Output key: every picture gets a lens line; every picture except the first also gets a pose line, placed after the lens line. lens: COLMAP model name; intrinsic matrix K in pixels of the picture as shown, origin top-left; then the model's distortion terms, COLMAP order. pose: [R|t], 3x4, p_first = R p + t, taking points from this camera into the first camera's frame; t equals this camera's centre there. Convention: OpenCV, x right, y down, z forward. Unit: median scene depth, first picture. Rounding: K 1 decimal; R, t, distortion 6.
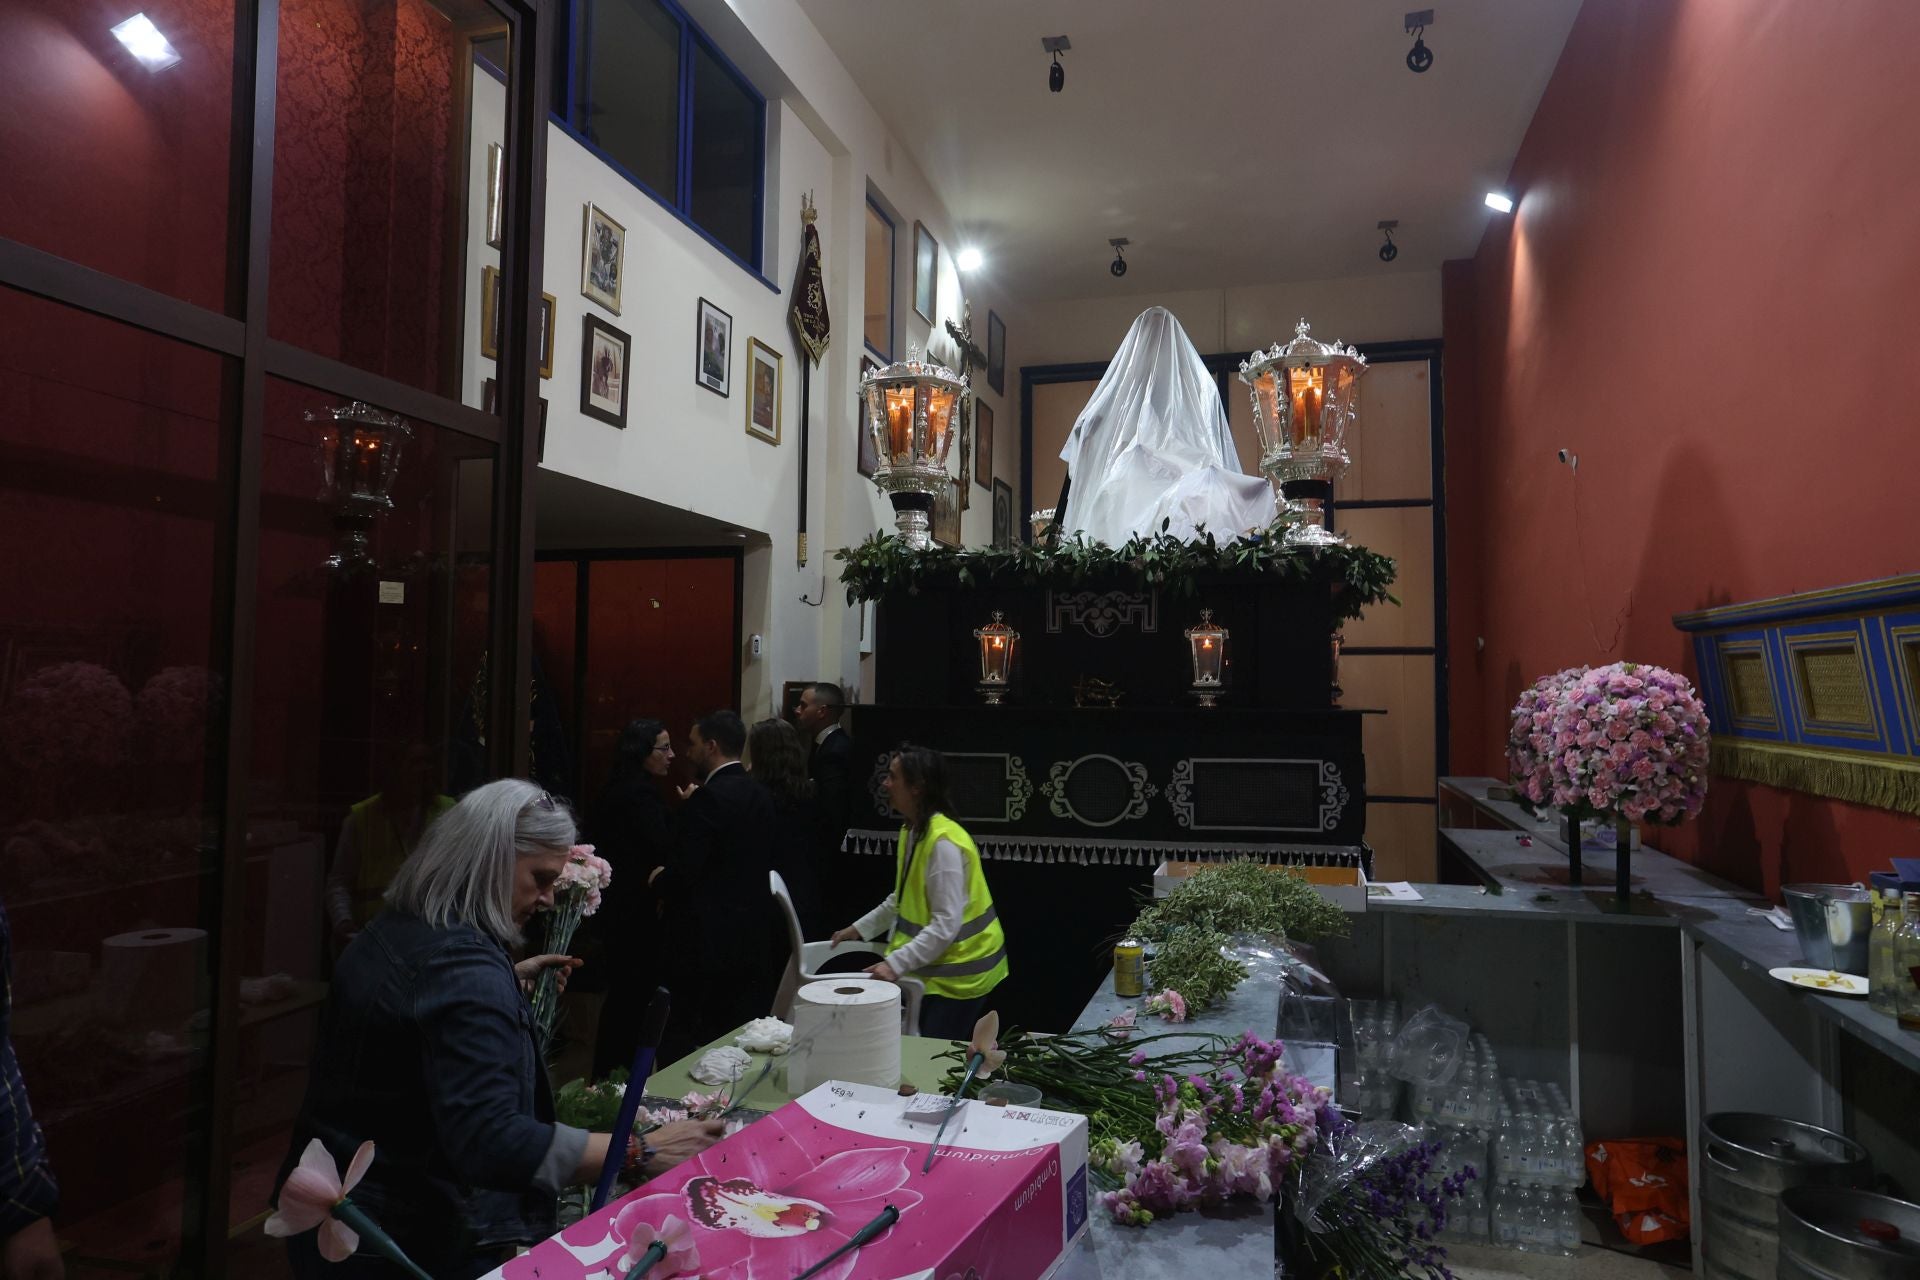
lens RADIAL K [[1187.4, 0, 969.2], [0, 1187.4, 630.1], [0, 0, 1]] dist [-0.049152, 0.059574]
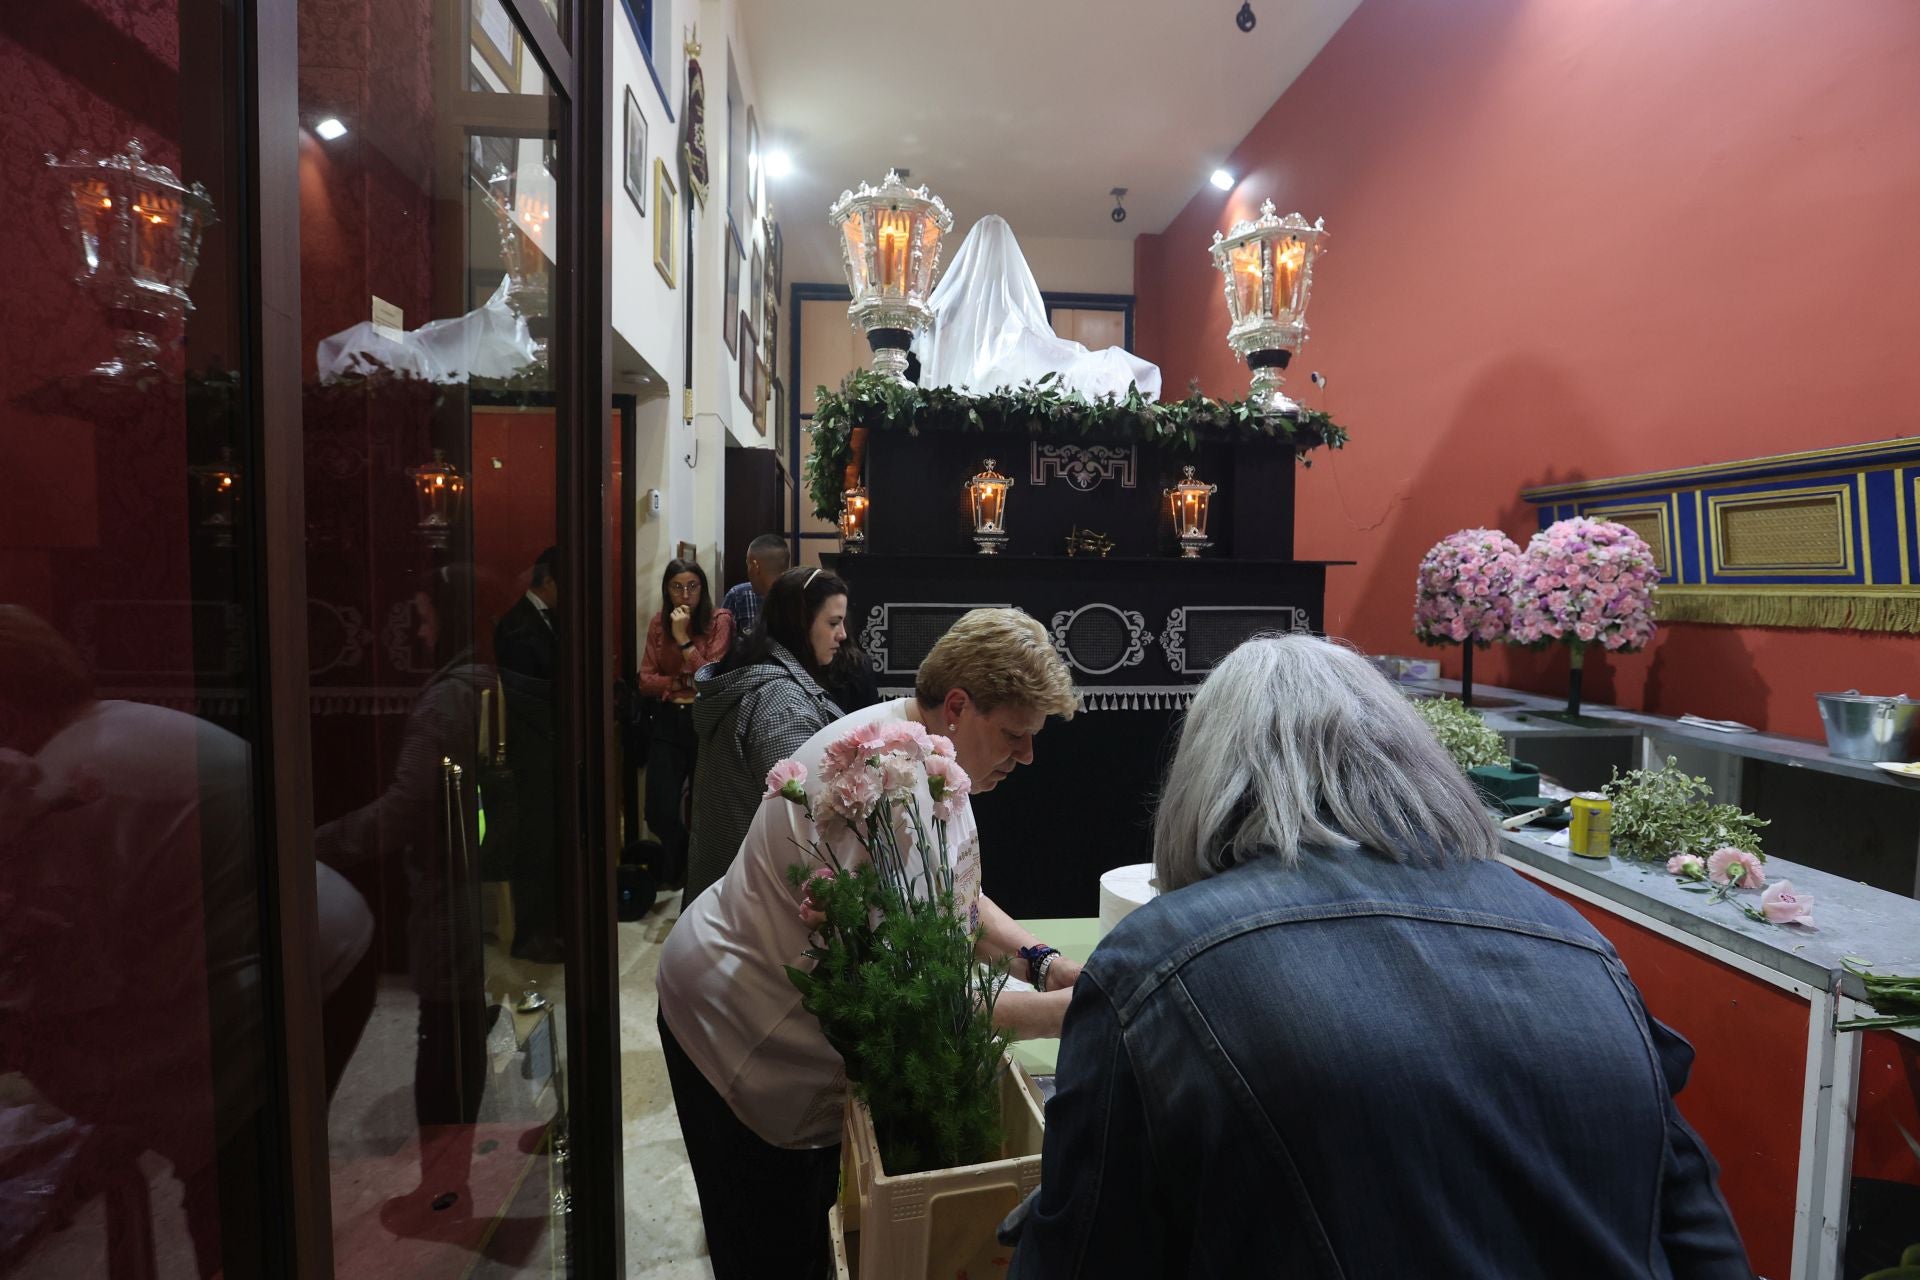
lens RADIAL K [[876.5, 0, 954.9], [0, 876.5, 629.5], [0, 0, 1]] dist [-0.065953, 0.030735]
pose [[0.931550, -0.016318, 0.363246, -0.276049], [-0.020674, 0.994999, 0.097718, 0.055427], [-0.363024, -0.098539, 0.926555, 0.344634]]
